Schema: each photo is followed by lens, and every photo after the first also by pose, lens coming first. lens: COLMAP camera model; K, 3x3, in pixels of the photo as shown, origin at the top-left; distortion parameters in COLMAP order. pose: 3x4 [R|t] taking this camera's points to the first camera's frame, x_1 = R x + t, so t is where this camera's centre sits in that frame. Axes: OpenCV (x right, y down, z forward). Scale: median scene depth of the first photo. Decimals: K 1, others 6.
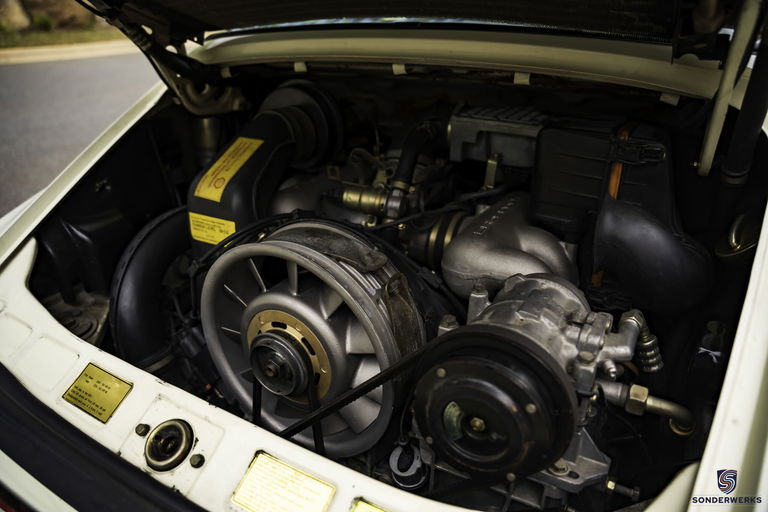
lens RADIAL K [[527.2, 0, 384.0], [0, 527.2, 256.0], [0, 0, 1]] dist [-0.174835, 0.117960]
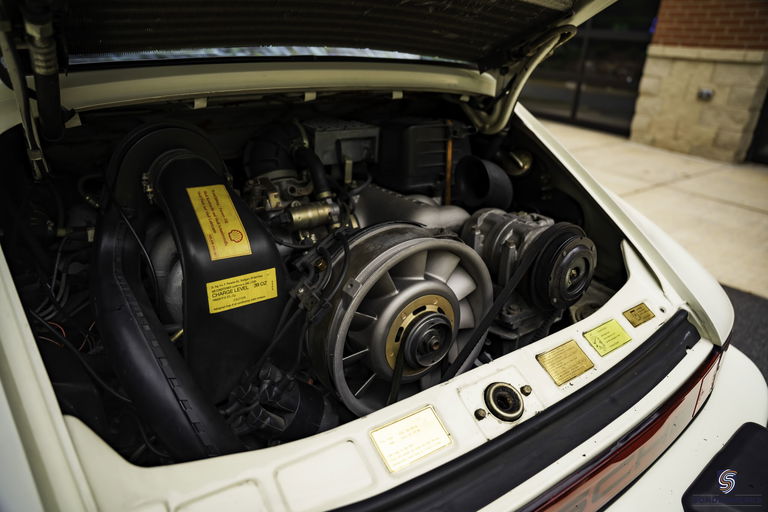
lens RADIAL K [[527.2, 0, 384.0], [0, 527.2, 256.0], [0, 0, 1]] dist [-0.174835, 0.117960]
pose [[0.427044, -0.330738, 0.841573, -1.220922], [0.344008, 0.920146, 0.187055, -0.237851], [-0.836237, 0.209627, 0.506719, 0.432878]]
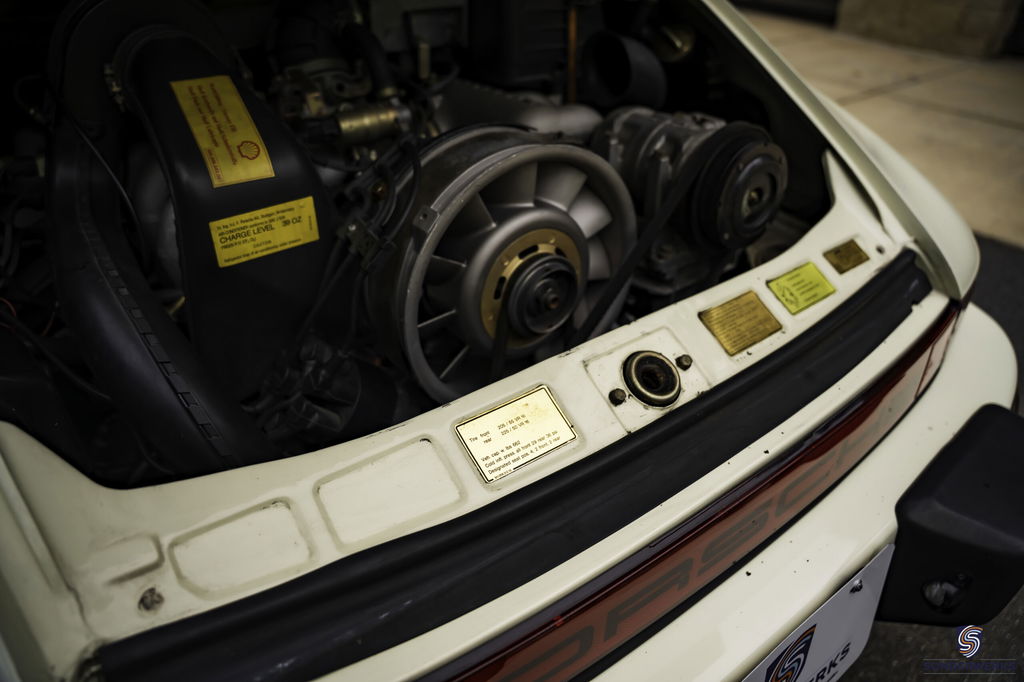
lens RADIAL K [[702.9, 0, 512.0], [0, 702.9, 341.0], [0, 0, 1]] dist [-0.174835, 0.117960]
pose [[0.398528, -0.499119, 0.769452, -1.137454], [0.367609, 0.855544, 0.364565, -0.159711], [-0.840261, 0.137568, 0.524439, 0.466909]]
